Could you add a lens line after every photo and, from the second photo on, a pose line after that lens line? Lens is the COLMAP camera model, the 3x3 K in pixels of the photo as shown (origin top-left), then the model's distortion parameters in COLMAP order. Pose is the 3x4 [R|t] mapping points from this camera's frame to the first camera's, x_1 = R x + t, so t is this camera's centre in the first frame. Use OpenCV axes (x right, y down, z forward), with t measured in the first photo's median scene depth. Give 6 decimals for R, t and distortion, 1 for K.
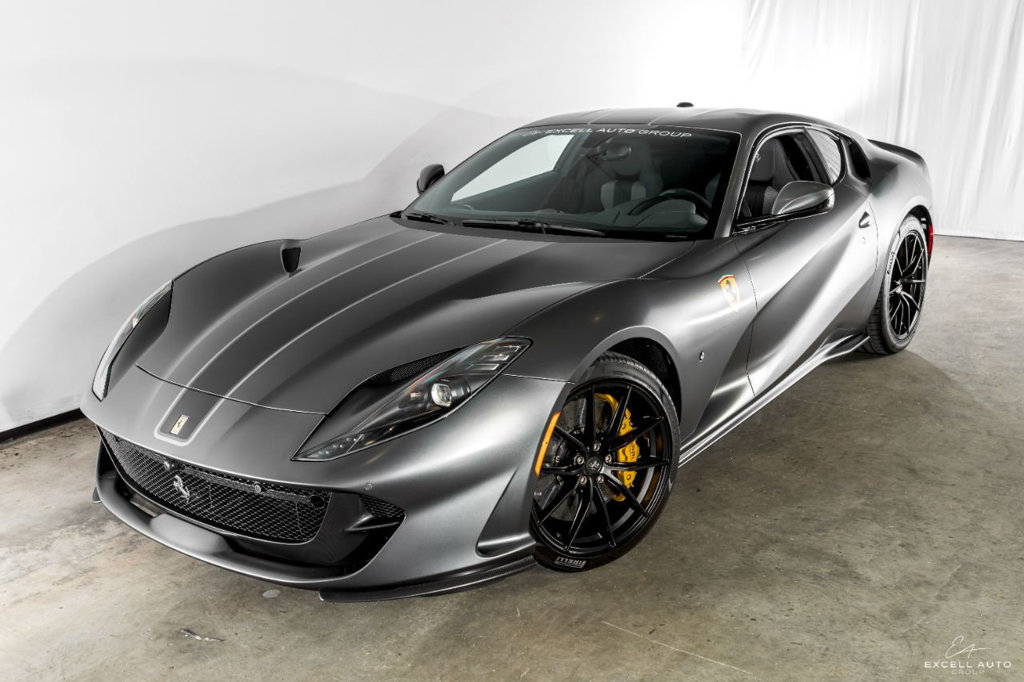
lens RADIAL K [[1073.8, 0, 512.0], [0, 1073.8, 341.0], [0, 0, 1]] dist [0.004065, 0.002058]
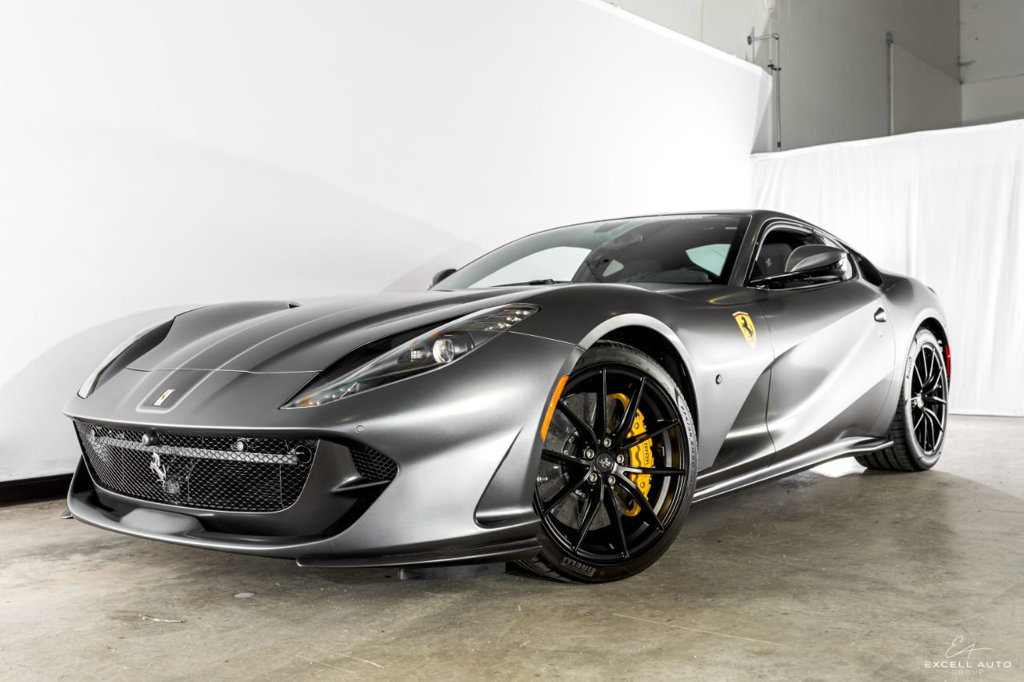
lens RADIAL K [[1070.6, 0, 517.3], [0, 1070.6, 308.6], [0, 0, 1]] dist [0.000356, 0.005002]
pose [[0.999709, 0.021606, -0.010748, 0.007958], [-0.023752, 0.959674, -0.280111, 0.249208], [0.004263, 0.280284, 0.959908, 0.076809]]
